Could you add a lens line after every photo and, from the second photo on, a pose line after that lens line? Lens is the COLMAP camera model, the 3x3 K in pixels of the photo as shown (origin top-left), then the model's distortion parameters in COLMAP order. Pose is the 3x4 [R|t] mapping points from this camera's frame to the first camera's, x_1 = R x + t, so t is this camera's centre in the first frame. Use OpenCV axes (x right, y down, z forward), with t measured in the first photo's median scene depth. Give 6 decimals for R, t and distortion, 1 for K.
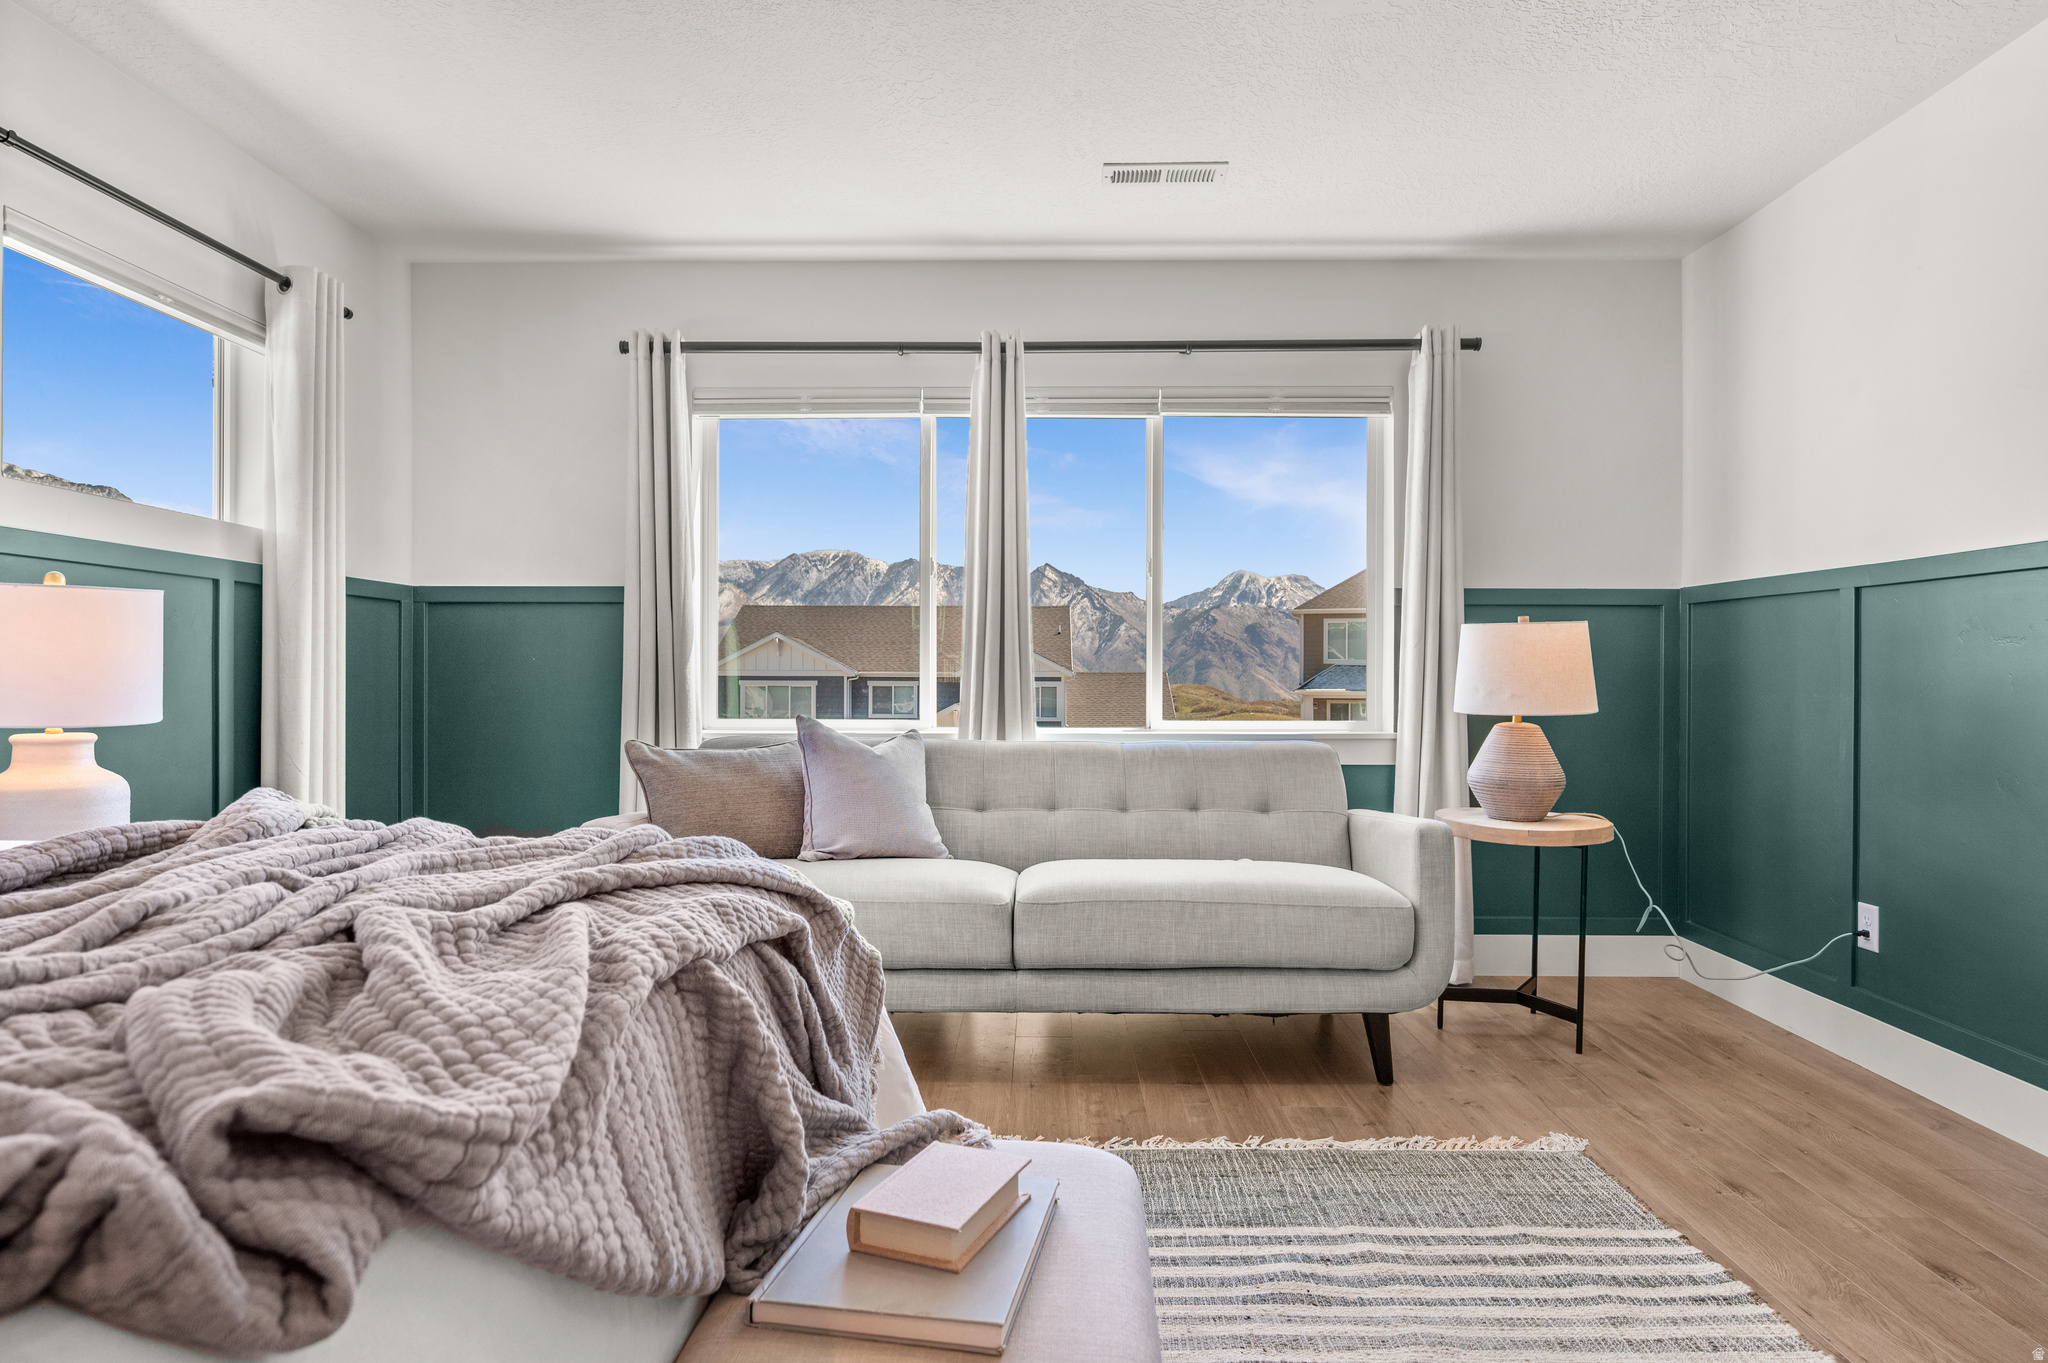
lens RADIAL K [[1169.3, 0, 1027.8], [0, 1169.3, 679.0], [0, 0, 1]] dist [0.018611, -0.000300]
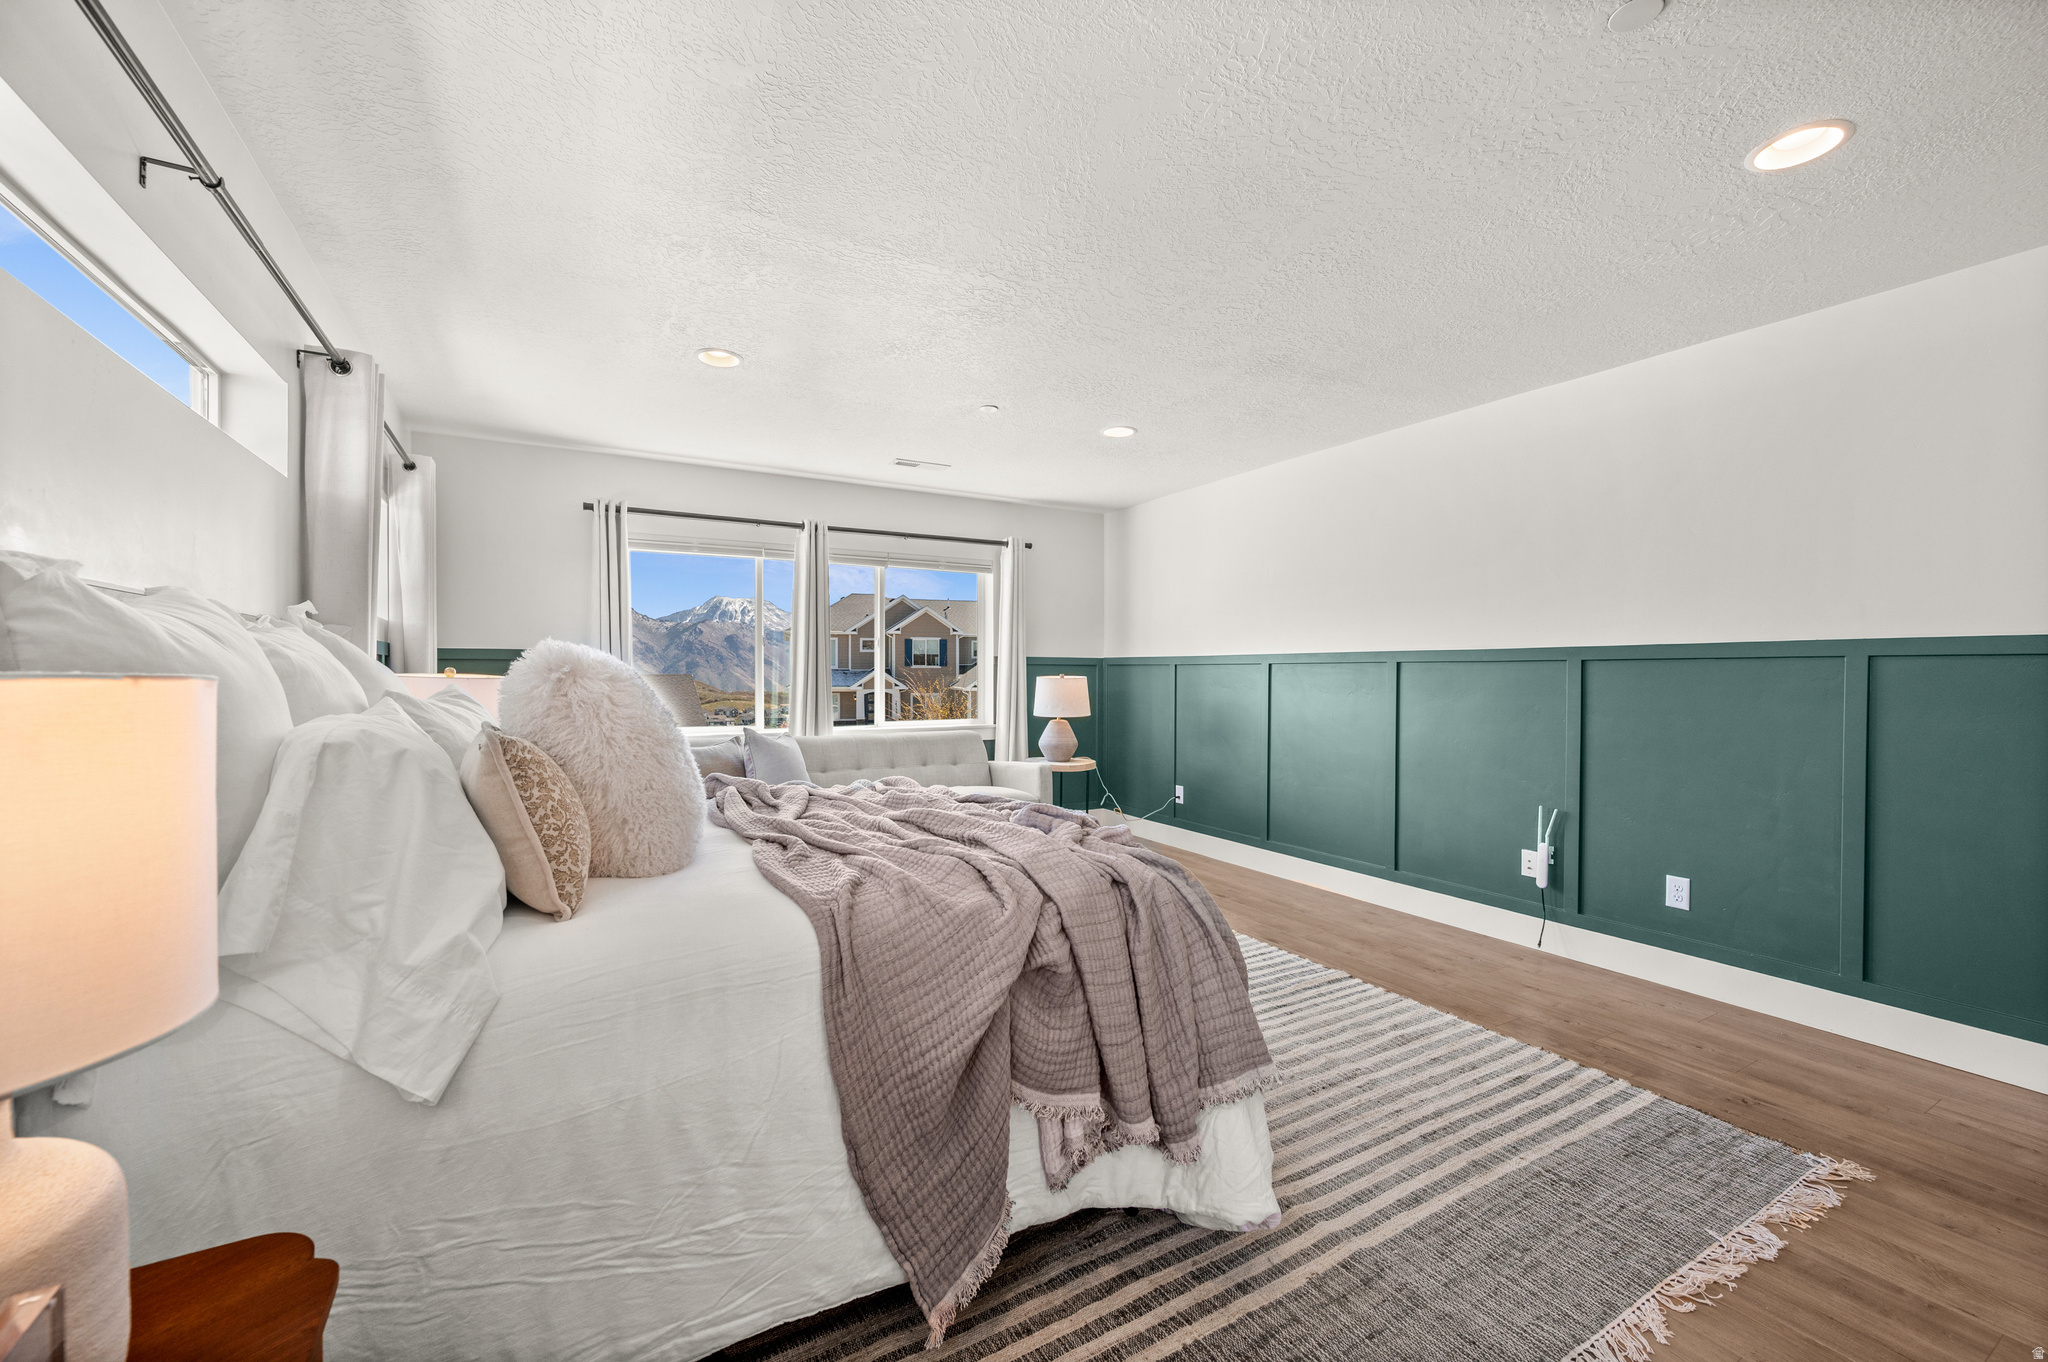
lens RADIAL K [[827.2, 0, 1028.3], [0, 827.2, 678.5], [0, 0, 1]] dist [-0.001670, 0.000120]
pose [[0.859045, -0.002759, 0.511893, -0.441679], [0.000829, 0.999992, 0.003998, -0.047982], [-0.511900, -0.003010, 0.859040, -0.347677]]
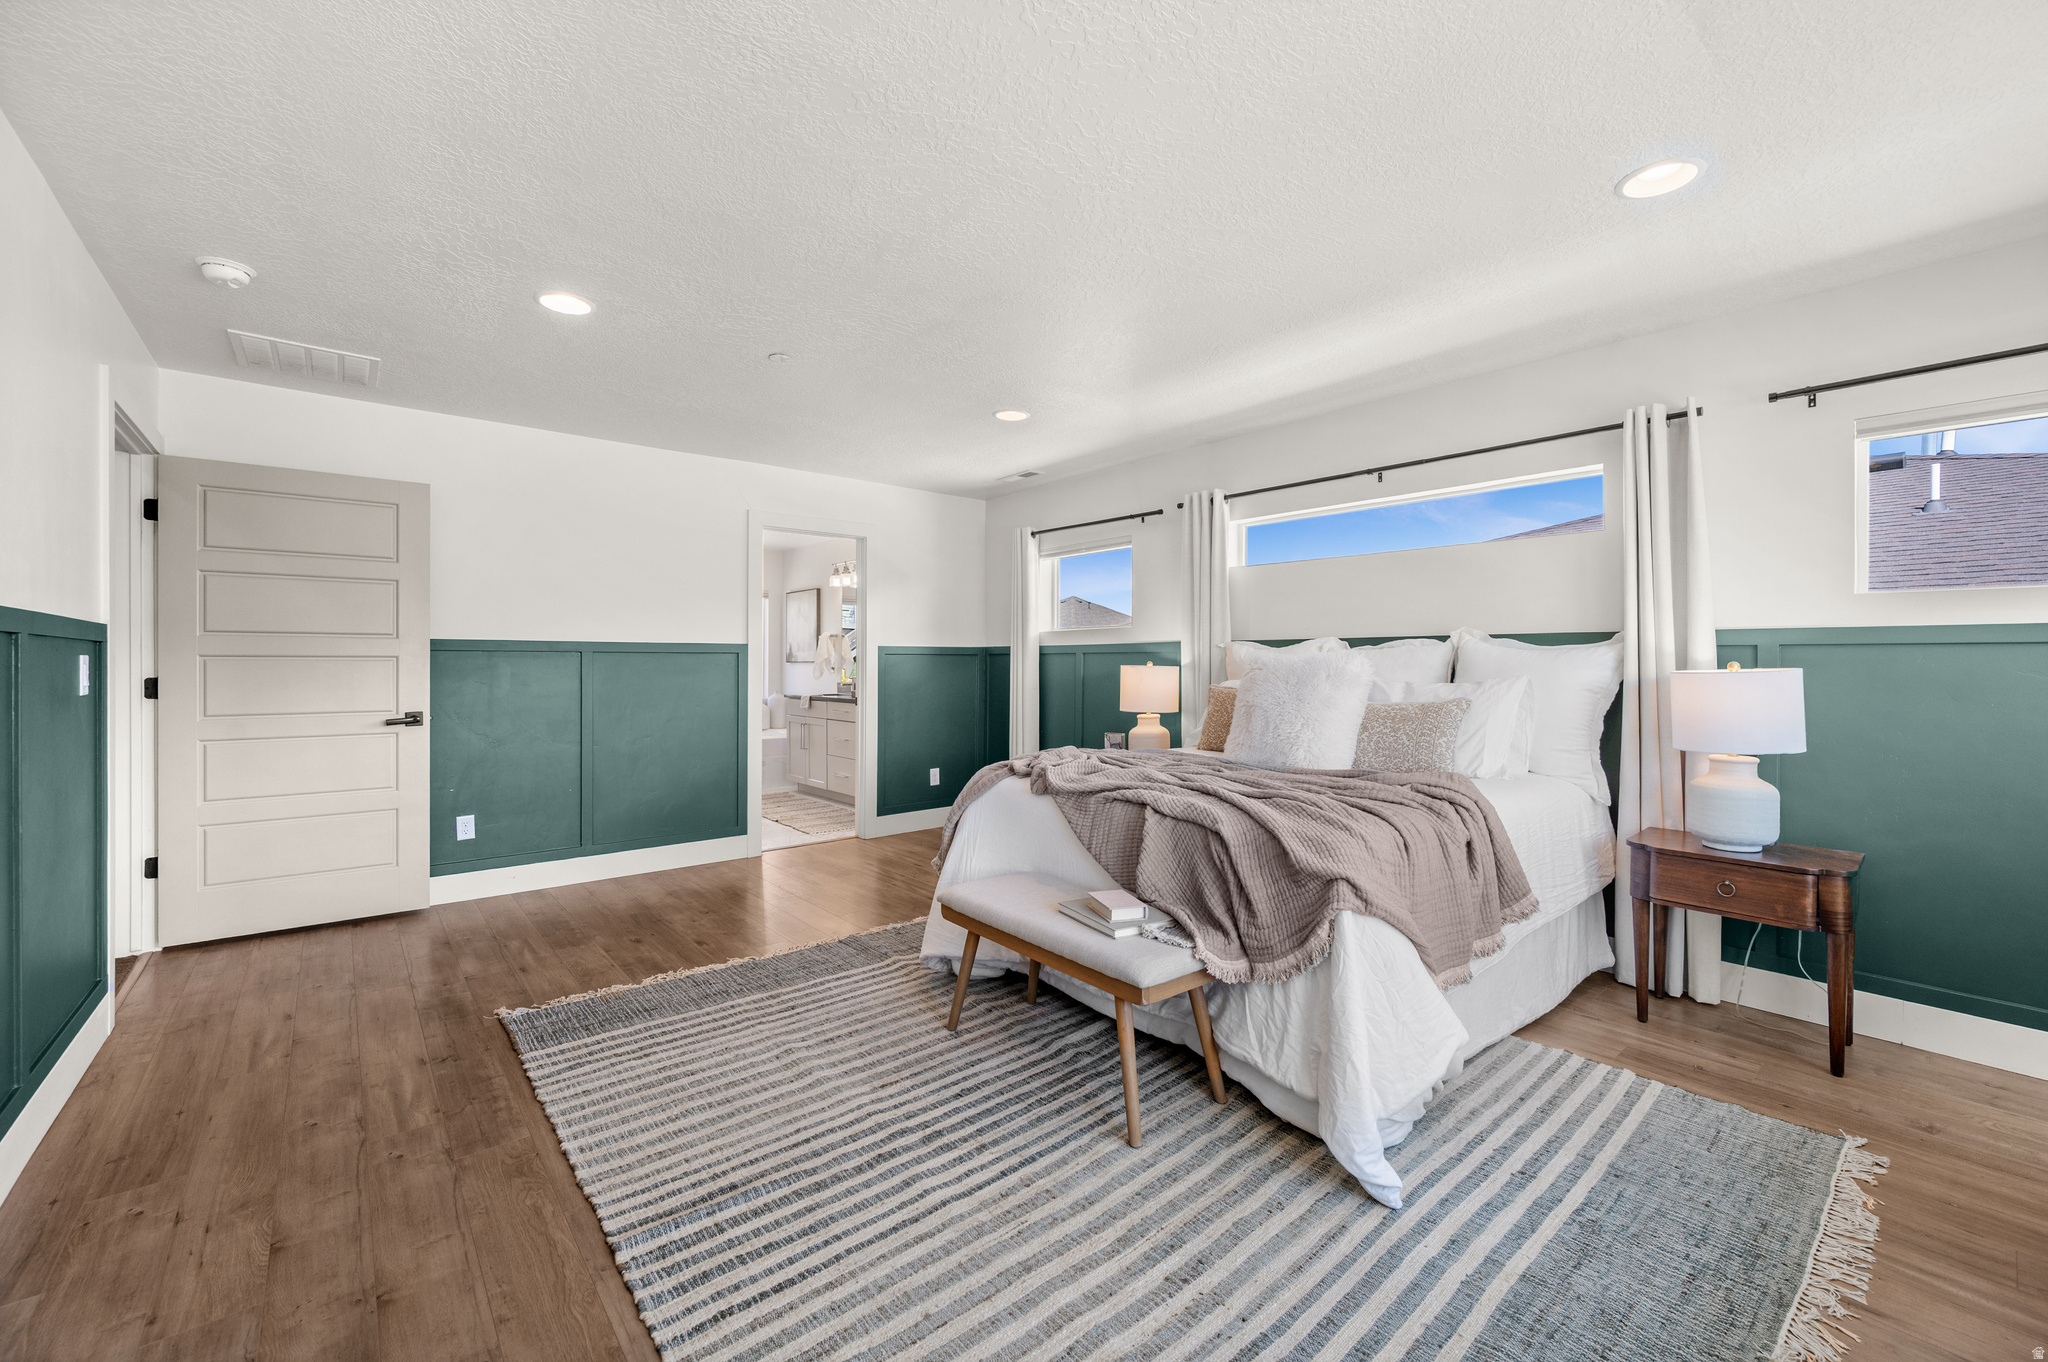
lens RADIAL K [[827.2, 0, 1030.1], [0, 827.2, 667.5], [0, 0, 1]] dist [-0.001670, 0.000120]
pose [[-0.760512, -0.001079, -0.649322, 0.719838], [-0.007245, 0.999950, 0.006824, -0.052221], [0.649283, 0.009894, -0.760483, 1.104896]]
